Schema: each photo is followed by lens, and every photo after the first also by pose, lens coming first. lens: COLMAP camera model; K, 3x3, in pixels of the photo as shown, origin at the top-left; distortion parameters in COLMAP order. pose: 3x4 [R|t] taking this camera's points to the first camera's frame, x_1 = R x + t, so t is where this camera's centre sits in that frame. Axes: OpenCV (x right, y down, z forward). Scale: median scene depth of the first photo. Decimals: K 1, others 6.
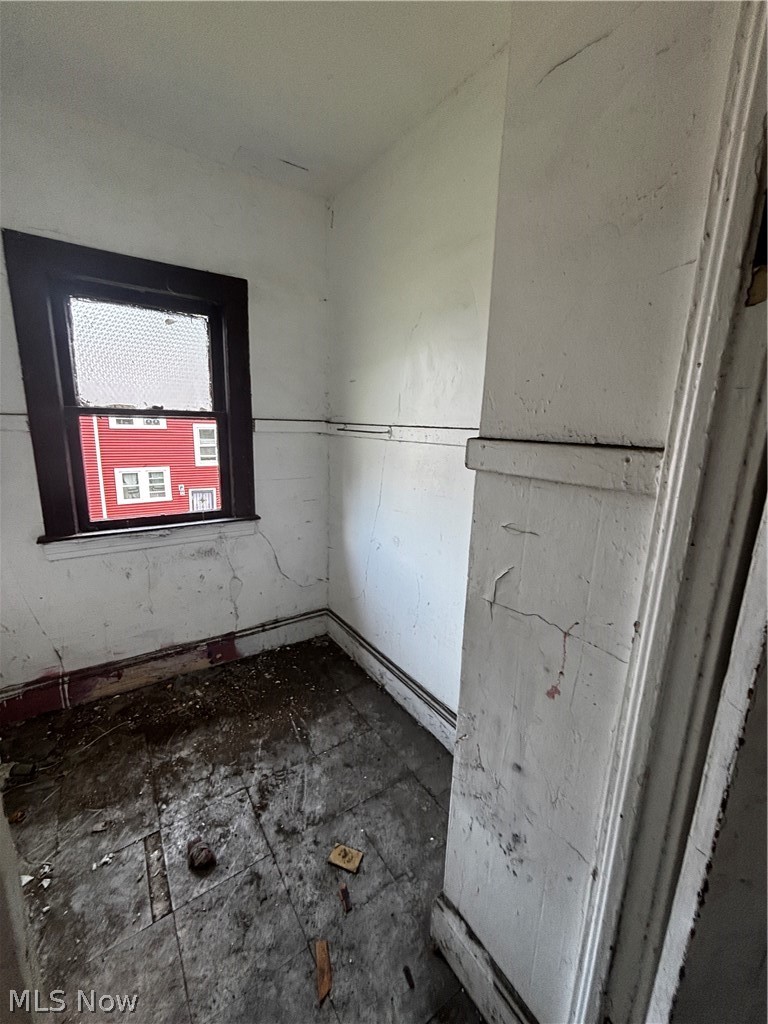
lens RADIAL K [[416.7, 0, 384.7], [0, 416.7, 511.6], [0, 0, 1]] dist [-0.003079, 0.001703]
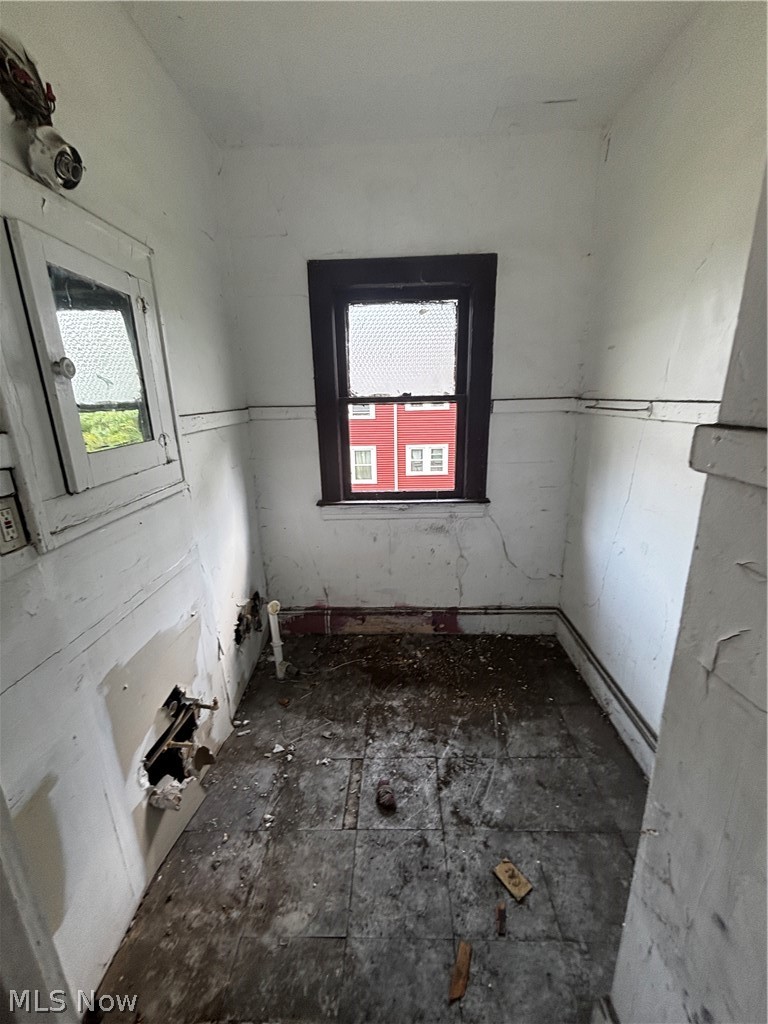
lens RADIAL K [[416.7, 0, 384.5], [0, 416.7, 511.4], [0, 0, 1]] dist [-0.003079, 0.001703]
pose [[0.802803, 0.110893, -0.585841, 0.099214], [-0.079692, 0.993693, 0.078889, -0.024626], [0.590894, -0.016645, 0.806577, 0.074666]]
